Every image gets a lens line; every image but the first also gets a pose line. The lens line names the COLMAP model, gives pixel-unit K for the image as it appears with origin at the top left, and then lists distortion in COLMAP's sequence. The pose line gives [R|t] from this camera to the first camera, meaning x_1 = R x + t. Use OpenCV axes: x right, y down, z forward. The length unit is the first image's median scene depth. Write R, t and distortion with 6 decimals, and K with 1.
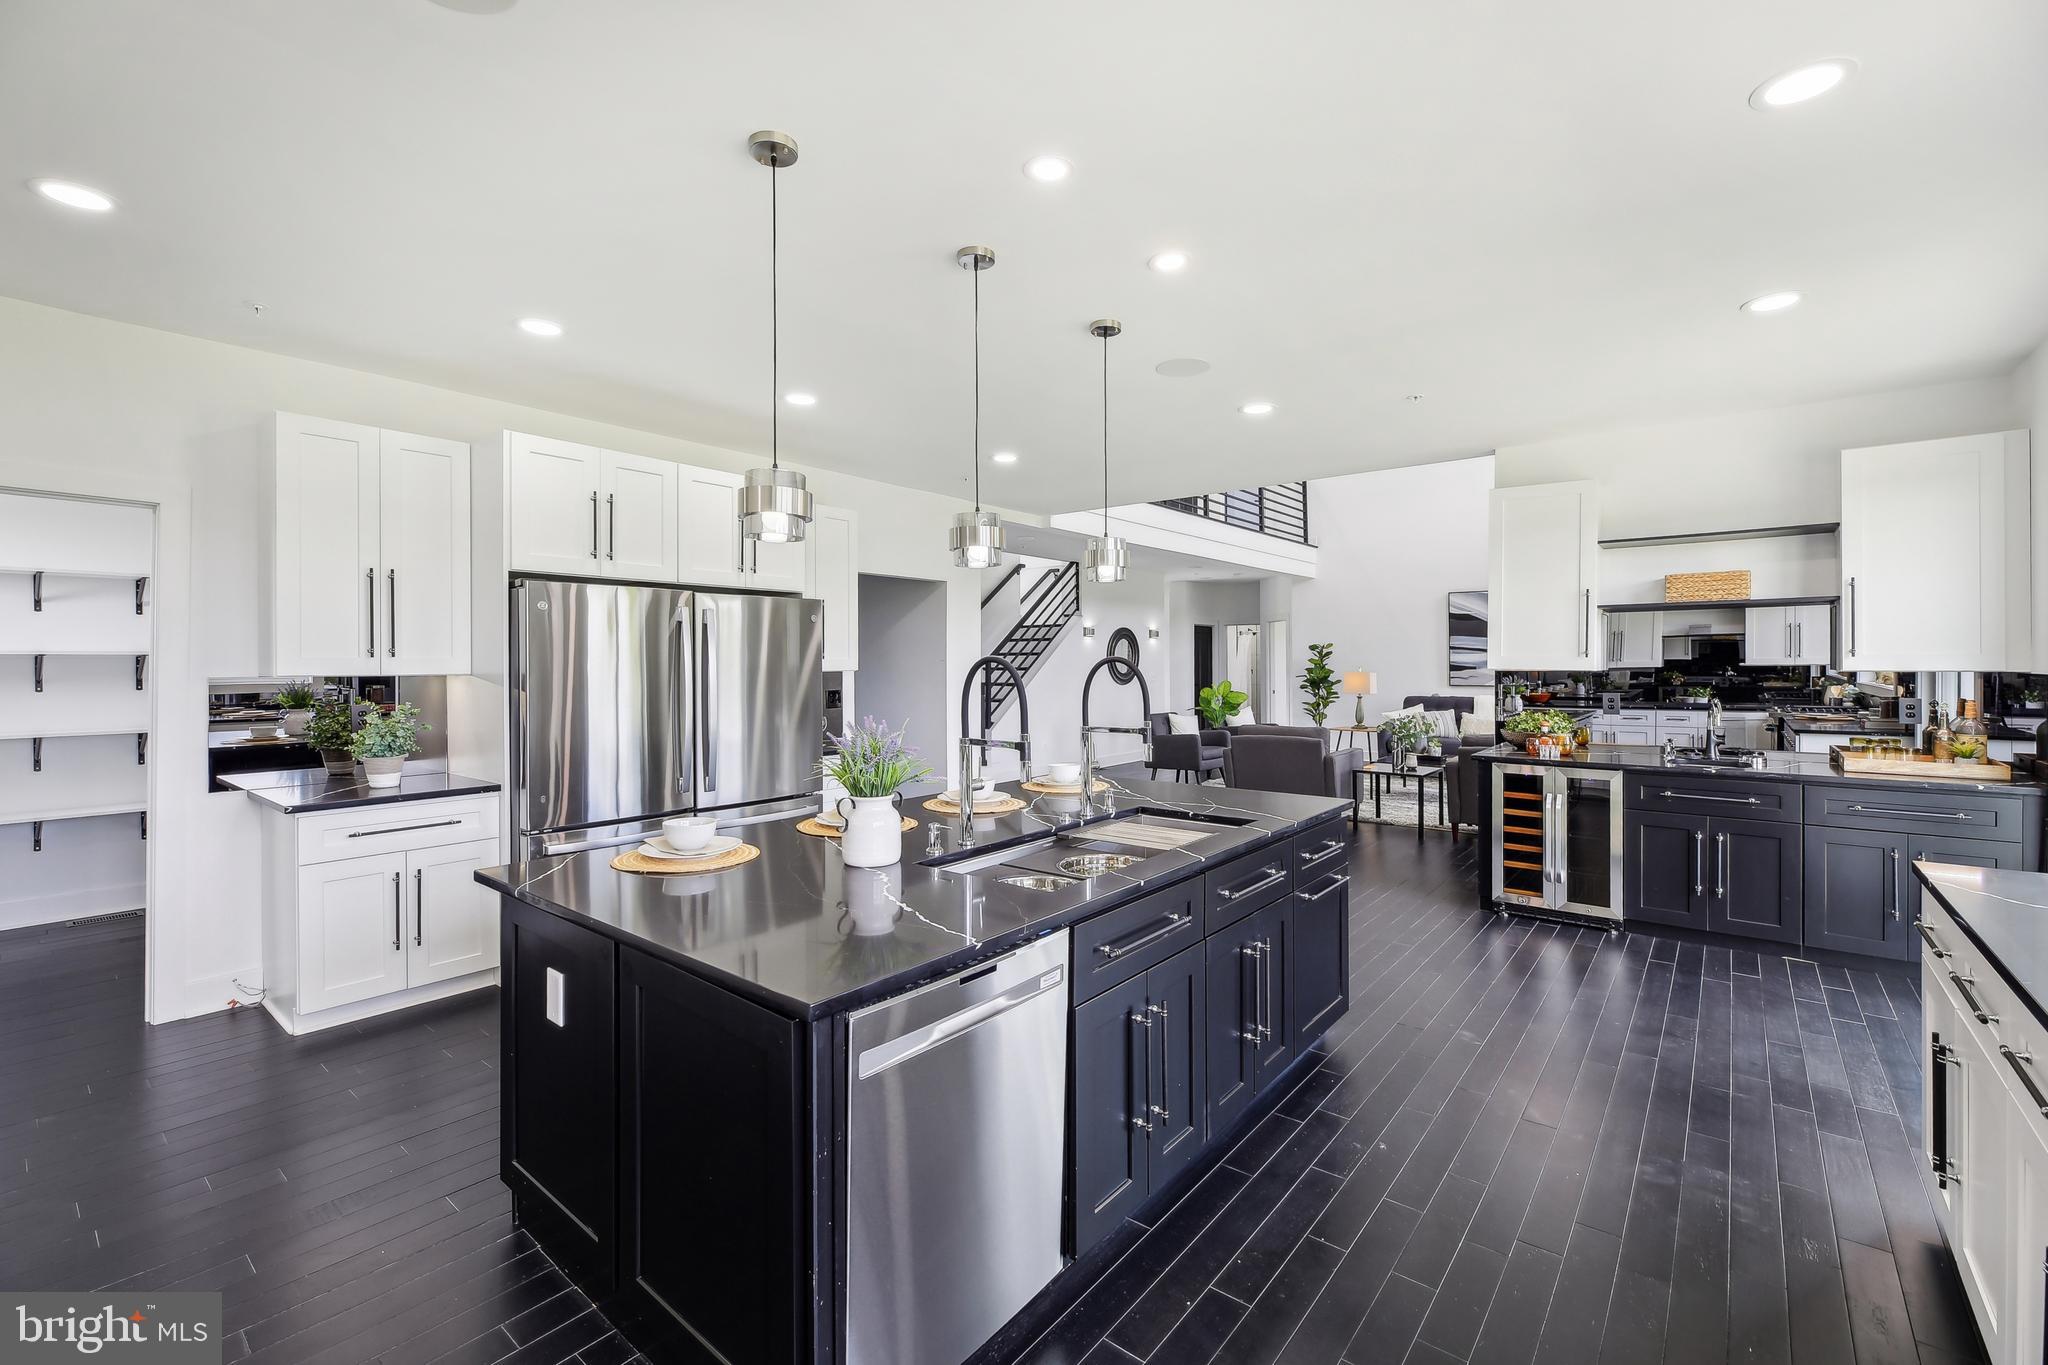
lens RADIAL K [[848.9, 0, 1016.1], [0, 848.9, 669.0], [0, 0, 1]] dist [0.002870, -0.011660]
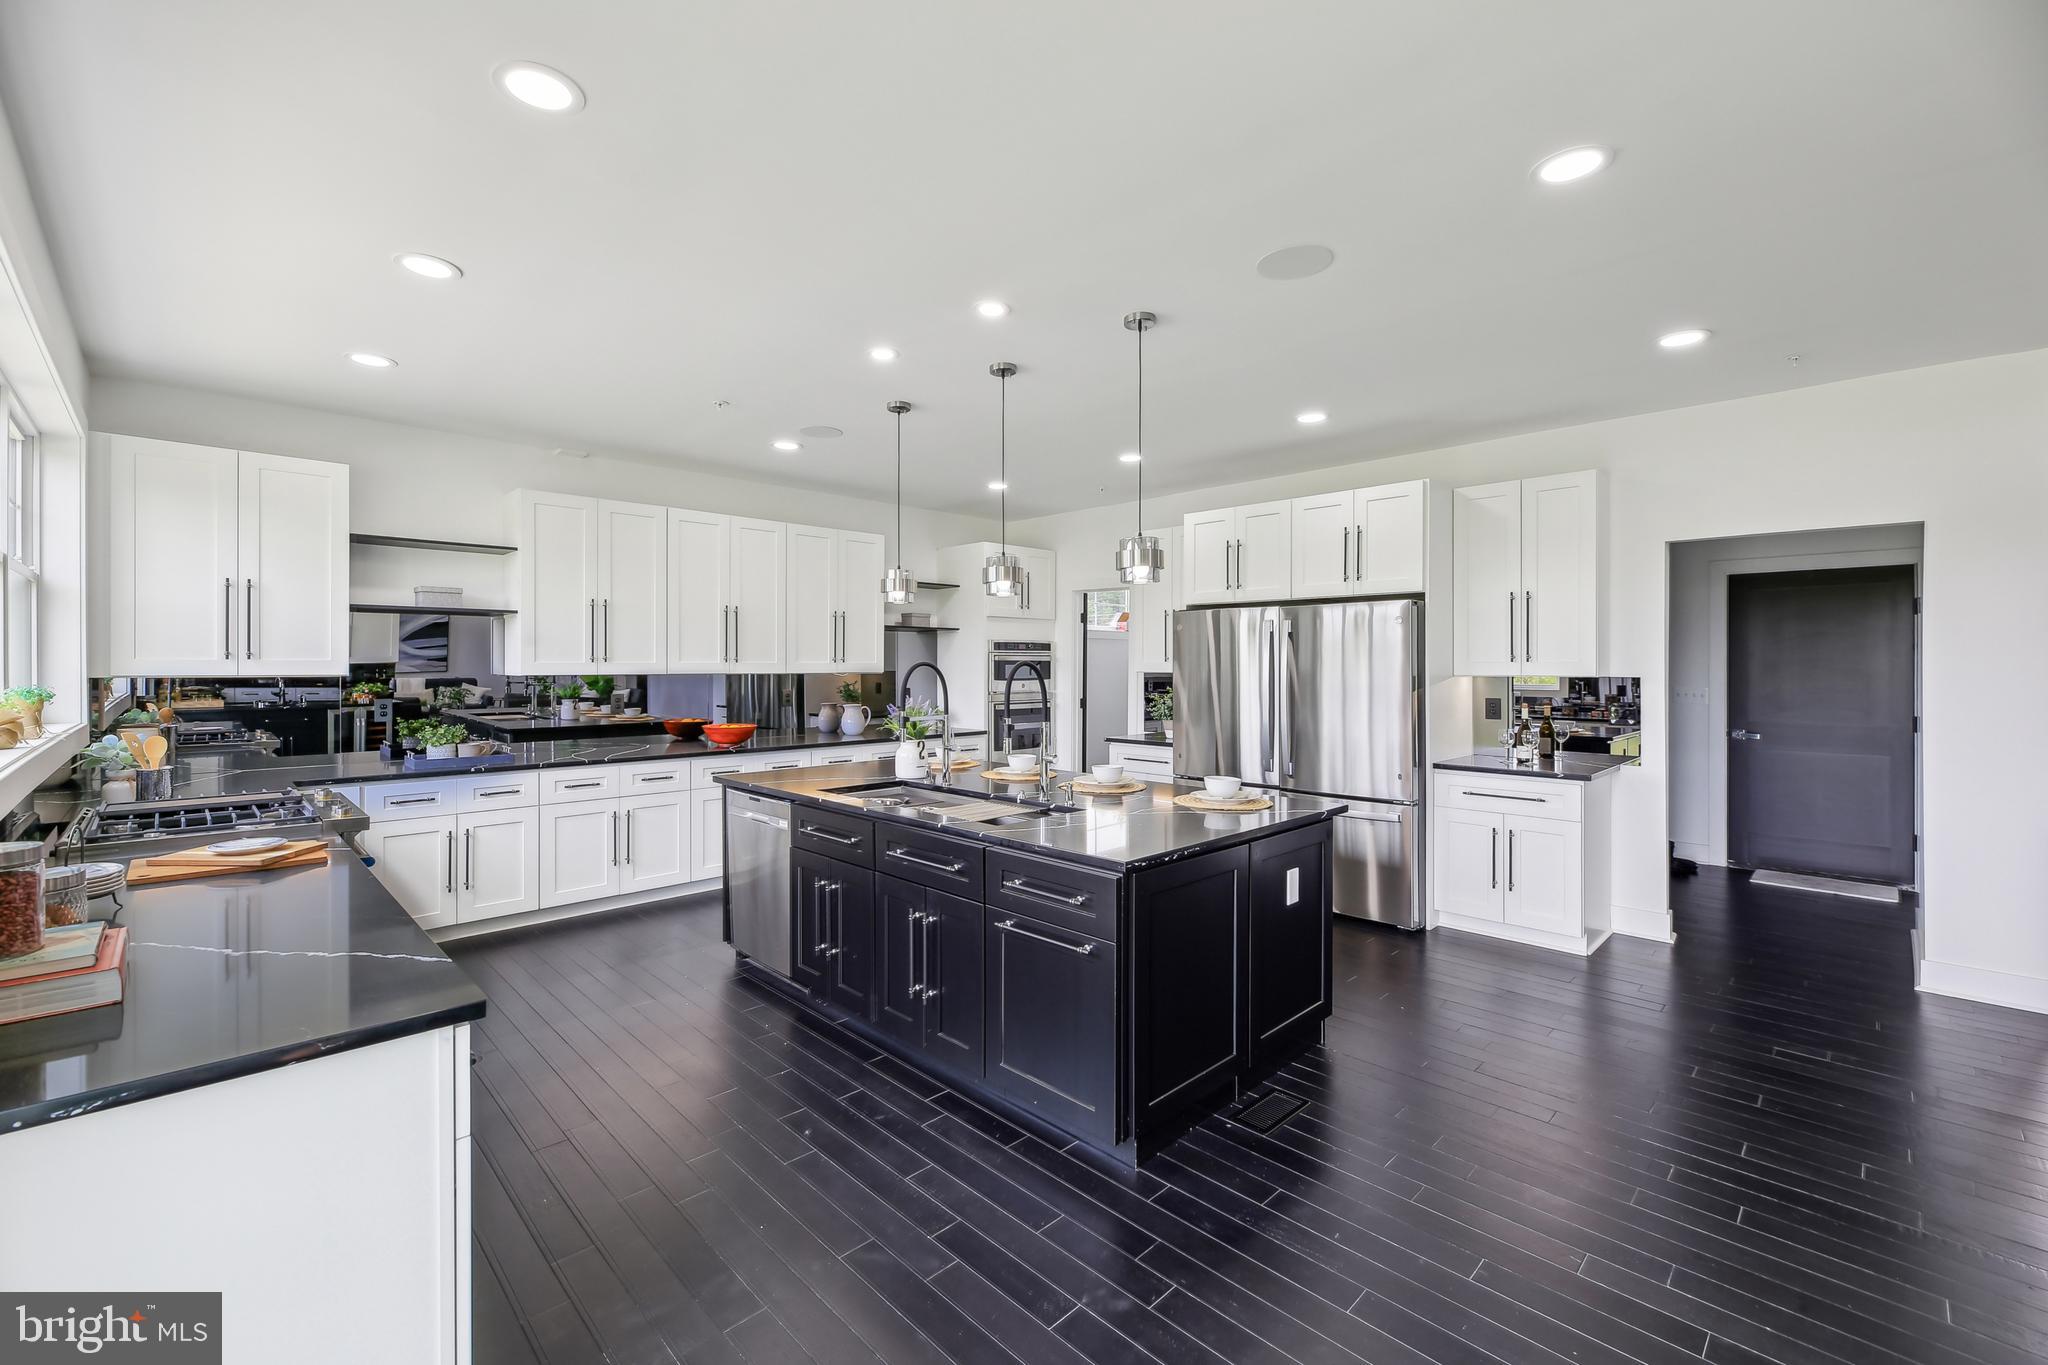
lens RADIAL K [[848.9, 0, 1016.1], [0, 848.9, 669.0], [0, 0, 1]] dist [0.002870, -0.011660]
pose [[-0.088260, 0.004521, -0.996087, 0.837850], [-0.006807, 0.999964, 0.005141, -0.006546], [0.996074, 0.007234, -0.088226, 0.727796]]
